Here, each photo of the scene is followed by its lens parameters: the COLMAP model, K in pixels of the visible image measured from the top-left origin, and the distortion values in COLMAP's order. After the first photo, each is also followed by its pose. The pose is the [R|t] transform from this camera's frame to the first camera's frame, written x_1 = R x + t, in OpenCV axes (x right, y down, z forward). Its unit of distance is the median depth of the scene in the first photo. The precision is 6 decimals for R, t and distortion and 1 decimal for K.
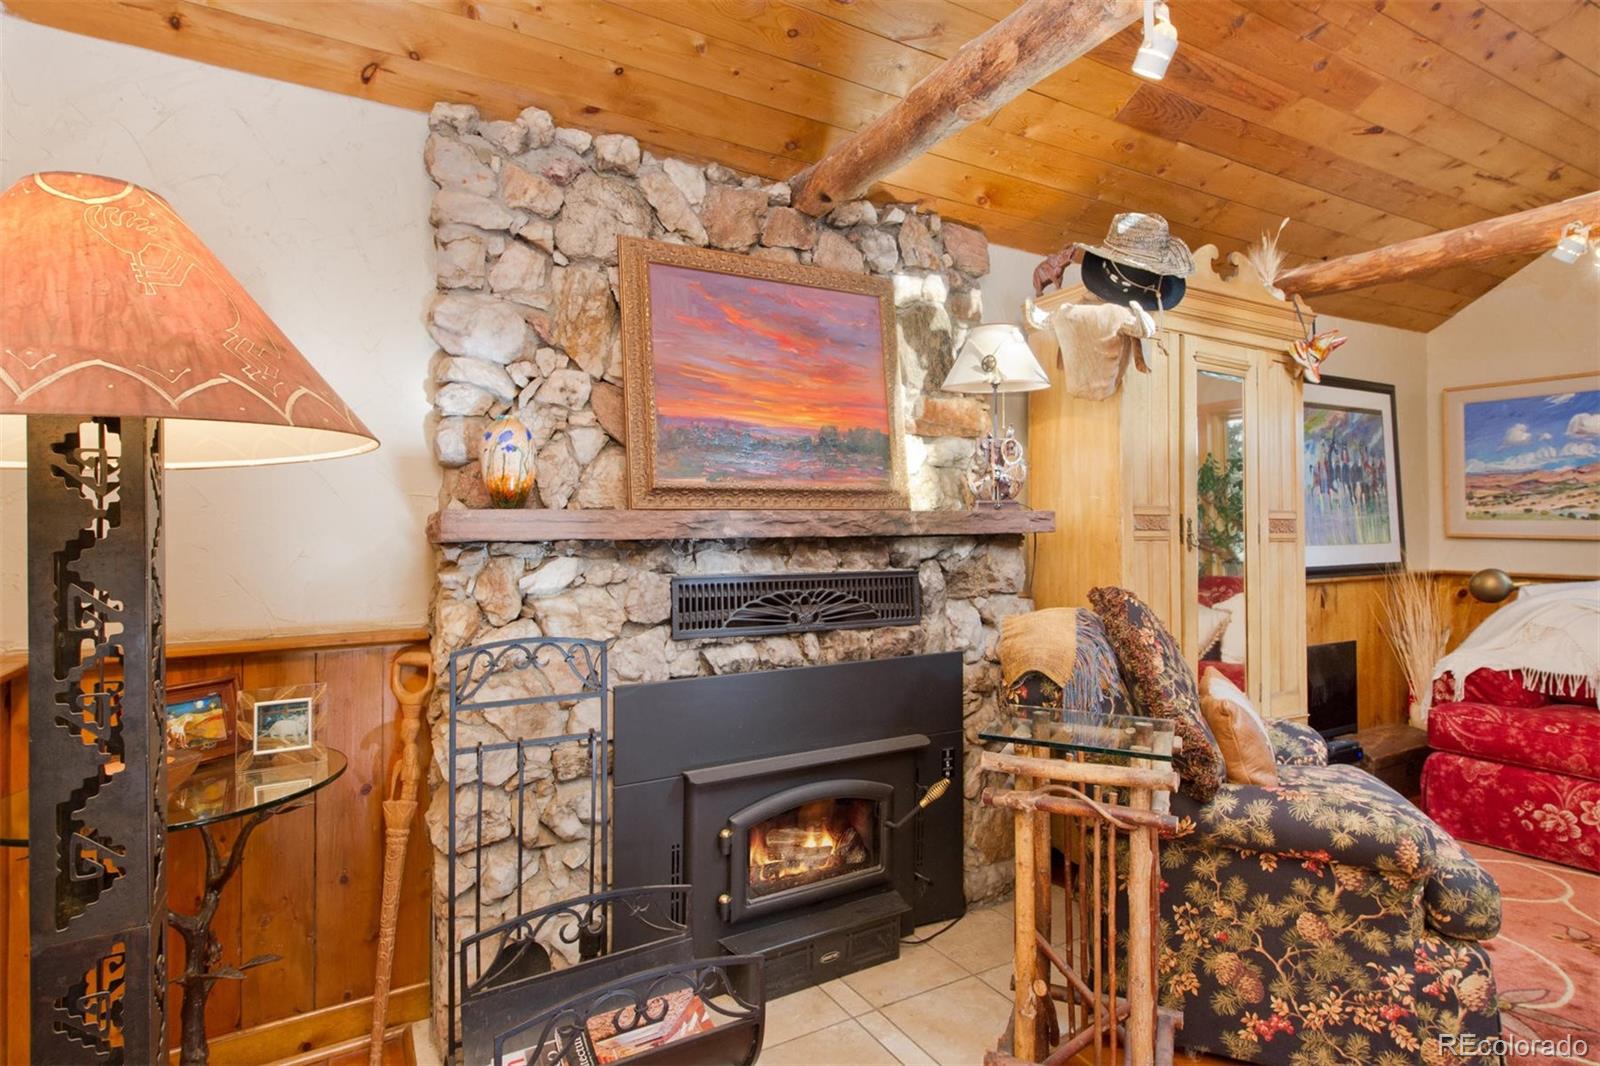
lens RADIAL K [[834.0, 0, 801.2], [0, 834.0, 513.8], [0, 0, 1]] dist [-0.001046, -0.000654]
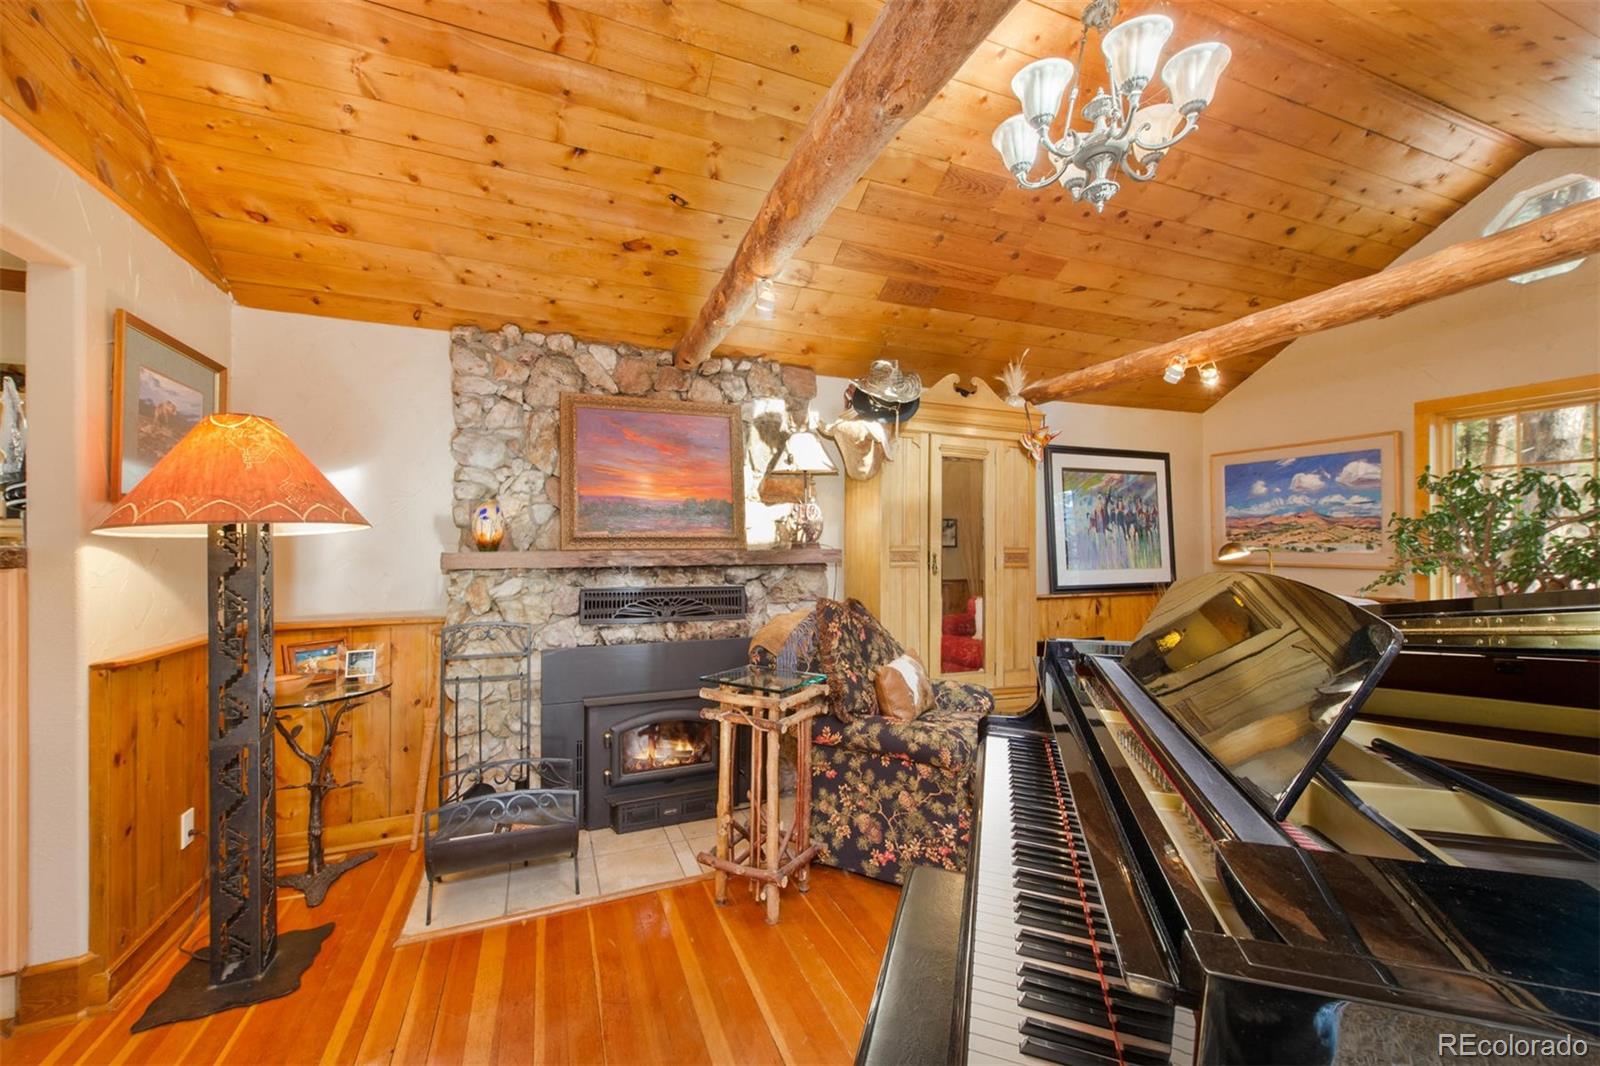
lens RADIAL K [[630.6, 0, 774.9], [0, 630.6, 540.8], [0, 0, 1]] dist [-0.000157, -0.000084]
pose [[0.988738, -0.001646, -0.149647, 0.412440], [0.002146, 0.999993, 0.003178, -0.026577], [0.149641, -0.003463, 0.988734, -0.232294]]
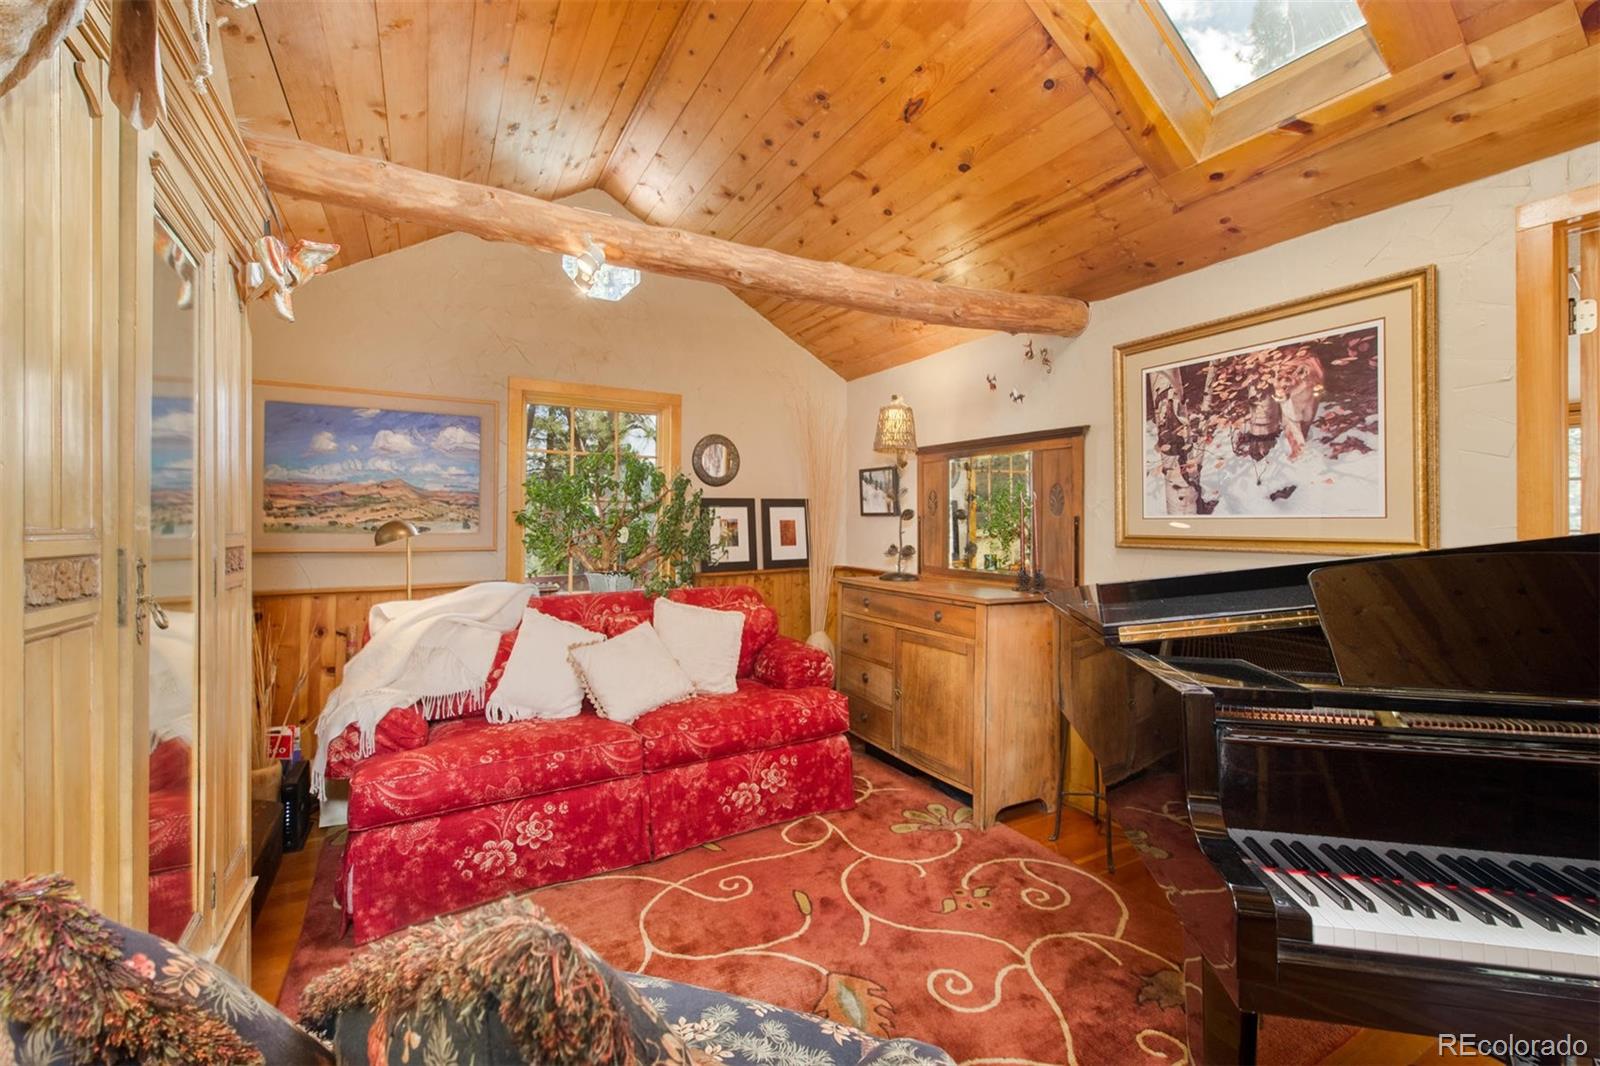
lens RADIAL K [[665.4, 0, 800.9], [0, 665.4, 515.8], [0, 0, 1]] dist [0.001761, 0.000126]
pose [[-0.009568, 0.011752, 0.999885, 0.171958], [-0.011974, 0.999858, -0.011867, -0.017092], [-0.999883, -0.012086, -0.009426, 0.814475]]
